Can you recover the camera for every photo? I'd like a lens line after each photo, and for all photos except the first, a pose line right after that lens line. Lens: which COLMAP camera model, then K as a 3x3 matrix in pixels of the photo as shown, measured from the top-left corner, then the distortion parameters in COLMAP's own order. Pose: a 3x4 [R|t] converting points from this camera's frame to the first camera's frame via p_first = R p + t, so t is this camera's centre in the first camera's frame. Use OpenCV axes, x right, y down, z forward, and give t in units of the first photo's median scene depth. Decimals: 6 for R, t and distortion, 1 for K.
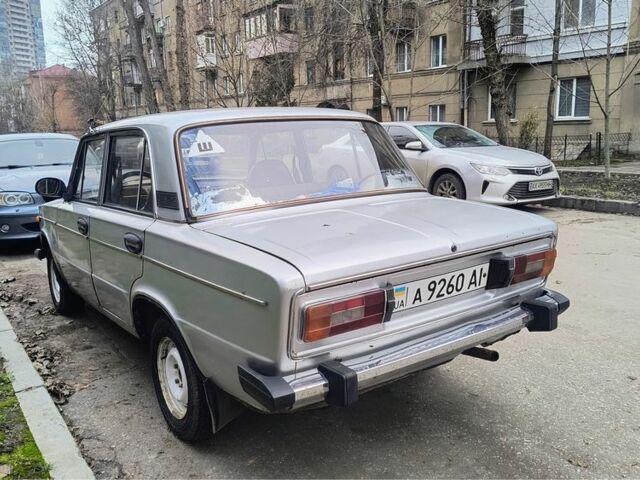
lens RADIAL K [[579.3, 0, 322.9], [0, 579.3, 236.6], [0, 0, 1]] dist [0.034452, 0.000000]
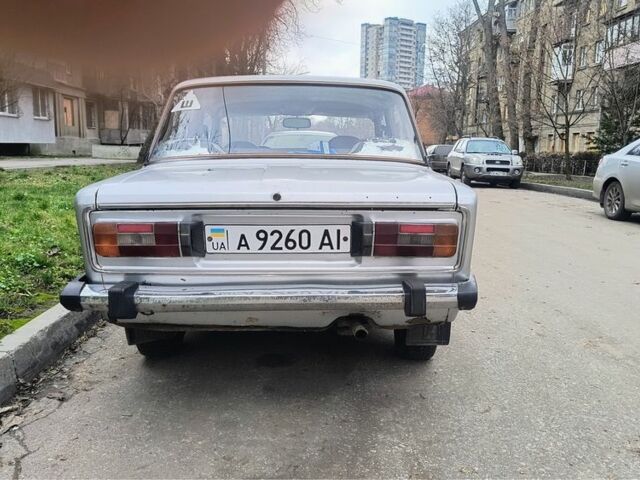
lens RADIAL K [[579.3, 0, 320.8], [0, 579.3, 243.2], [0, 0, 1]] dist [0.034452, 0.000000]
pose [[0.830342, 0.129305, -0.542045, 0.738824], [-0.139023, 0.990017, 0.023204, 0.057762], [0.539634, 0.056090, 0.840029, 0.223788]]
